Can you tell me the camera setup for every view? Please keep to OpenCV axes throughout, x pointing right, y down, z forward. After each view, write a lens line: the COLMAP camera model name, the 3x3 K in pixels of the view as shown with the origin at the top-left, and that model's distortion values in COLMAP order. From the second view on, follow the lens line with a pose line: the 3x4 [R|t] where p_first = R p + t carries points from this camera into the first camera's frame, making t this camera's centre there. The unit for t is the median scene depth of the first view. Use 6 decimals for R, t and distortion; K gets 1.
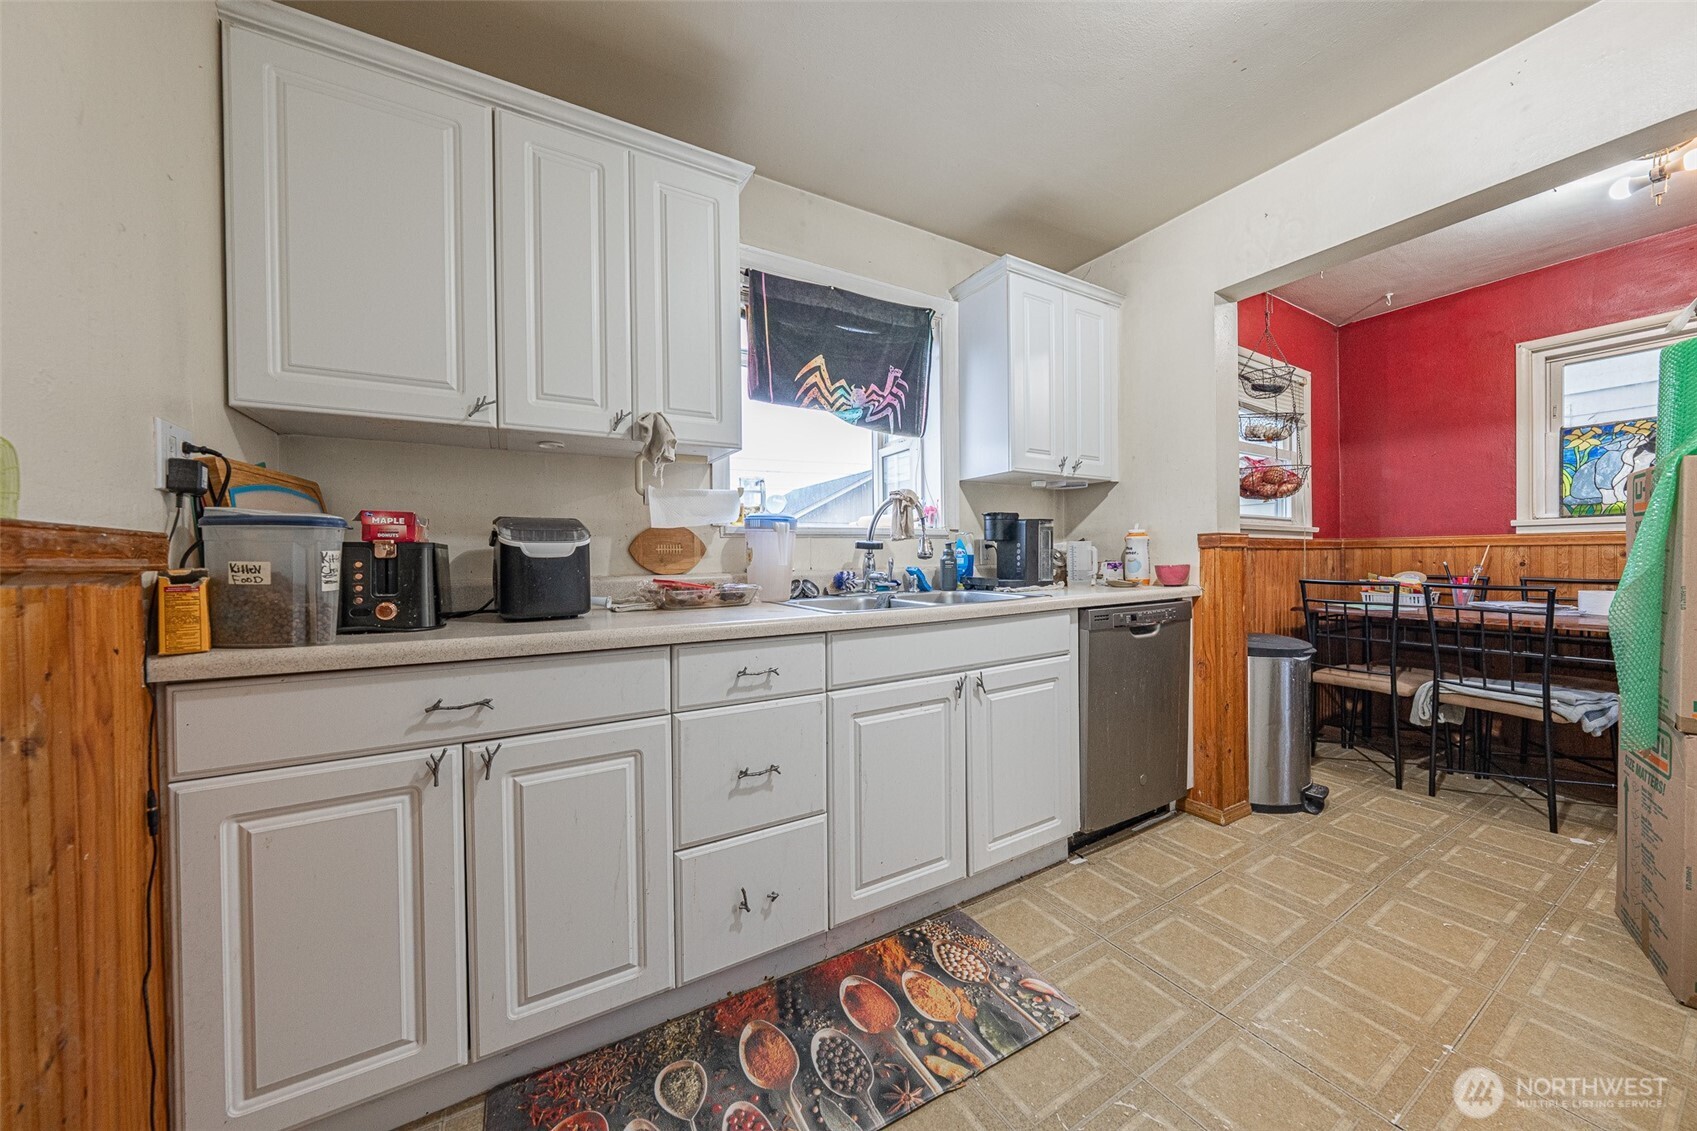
lens RADIAL K [[577.6, 0, 848.5], [0, 577.6, 565.5], [0, 0, 1]] dist [-0.001405, -0.000160]
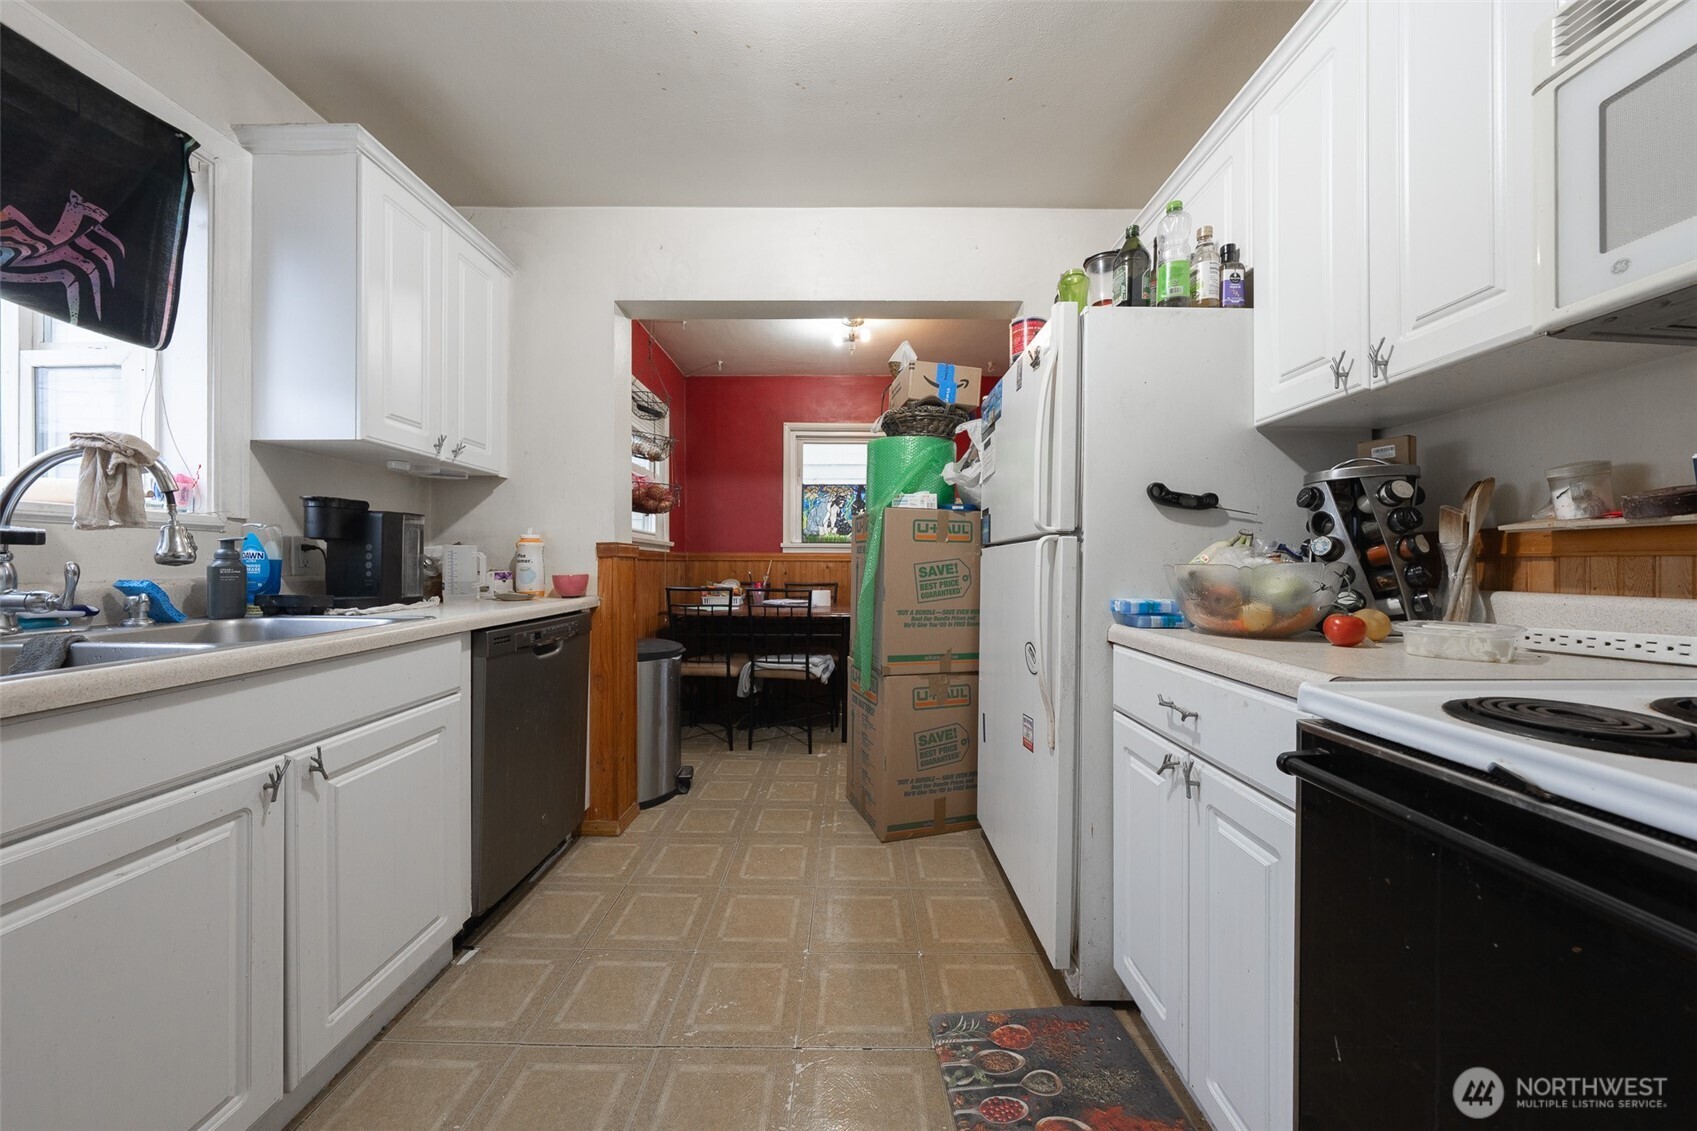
lens RADIAL K [[577.6, 0, 848.5], [0, 577.6, 565.5], [0, 0, 1]] dist [-0.001405, -0.000160]
pose [[0.509393, 0.010871, 0.860466, -0.012928], [0.003426, 0.999887, -0.014660, -0.000658], [-0.860527, 0.010416, 0.509298, 0.140032]]
